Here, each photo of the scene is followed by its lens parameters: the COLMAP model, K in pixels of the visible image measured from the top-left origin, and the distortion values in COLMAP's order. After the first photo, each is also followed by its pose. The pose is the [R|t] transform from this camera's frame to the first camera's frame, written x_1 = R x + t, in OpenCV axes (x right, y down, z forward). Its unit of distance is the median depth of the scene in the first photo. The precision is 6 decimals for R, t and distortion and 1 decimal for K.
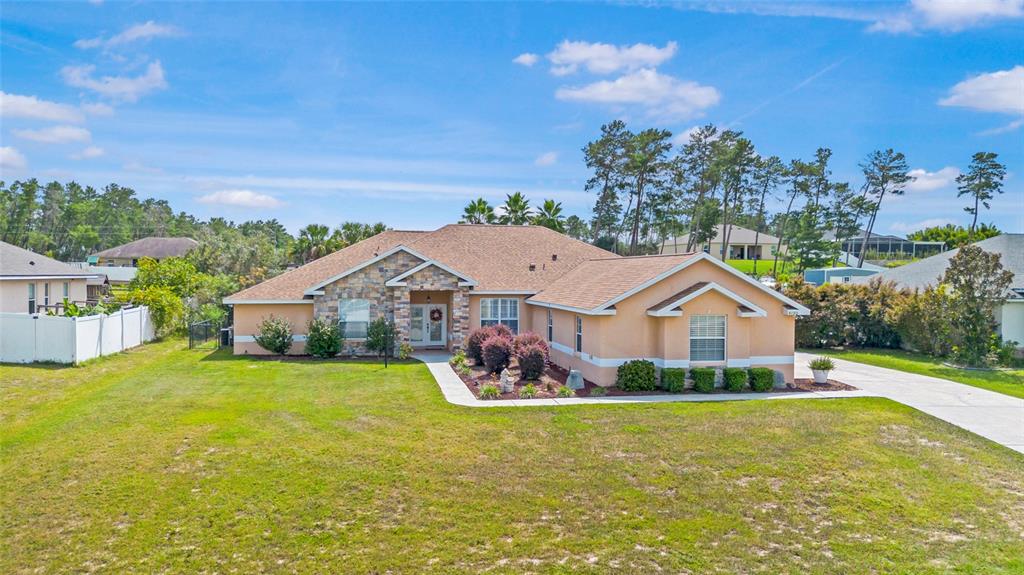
lens RADIAL K [[747.1, 0, 550.5], [0, 747.1, 285.6], [0, 0, 1]] dist [0.041708, -0.035887]
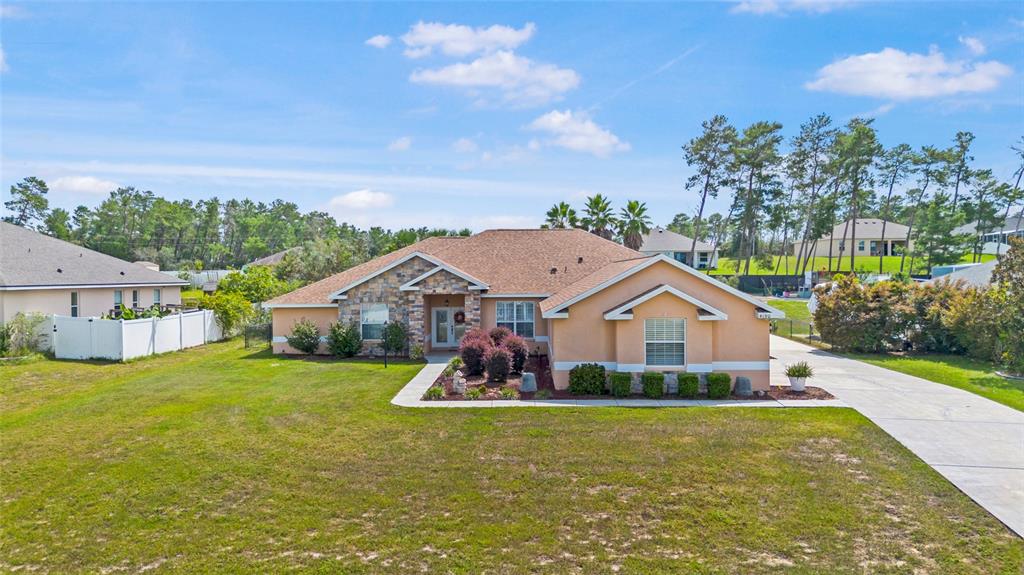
lens RADIAL K [[747.1, 0, 546.2], [0, 747.1, 278.5], [0, 0, 1]] dist [0.041708, -0.035887]
pose [[0.974821, -0.012407, -0.222642, 0.213359], [0.010006, 0.999879, -0.011909, -0.001398], [0.222763, 0.009382, 0.974827, 0.016991]]
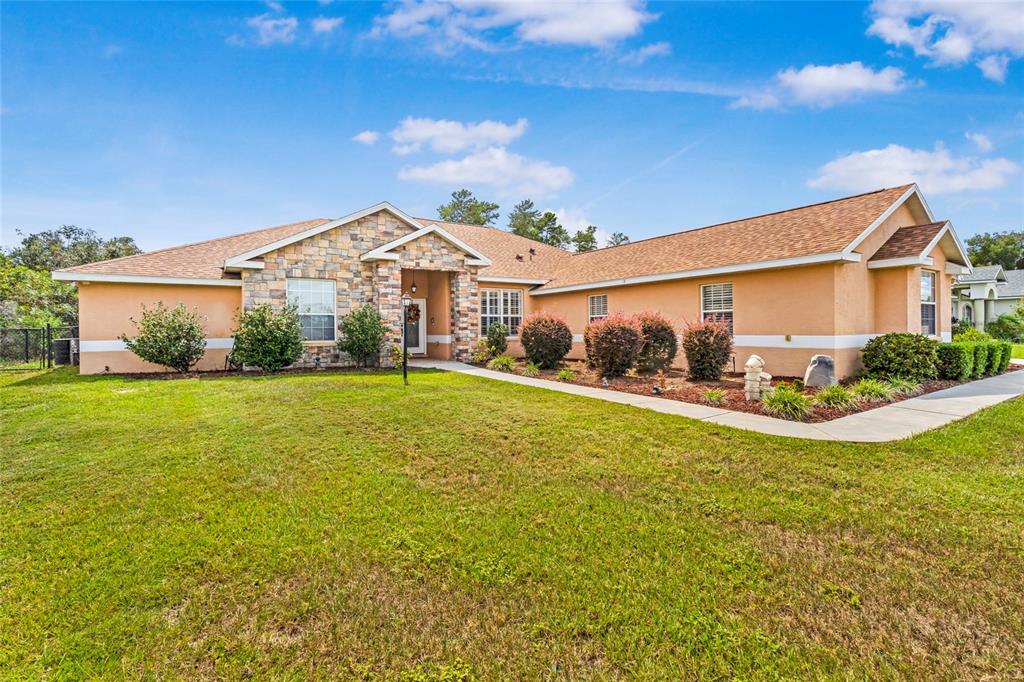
lens RADIAL K [[465.7, 0, 523.0], [0, 465.7, 335.6], [0, 0, 1]] dist [-0.013732, 0.004707]
pose [[0.939945, -0.024729, 0.340429, -0.229009], [0.025123, 0.999679, 0.003252, 0.069349], [-0.340400, 0.005496, 0.940265, 0.564948]]
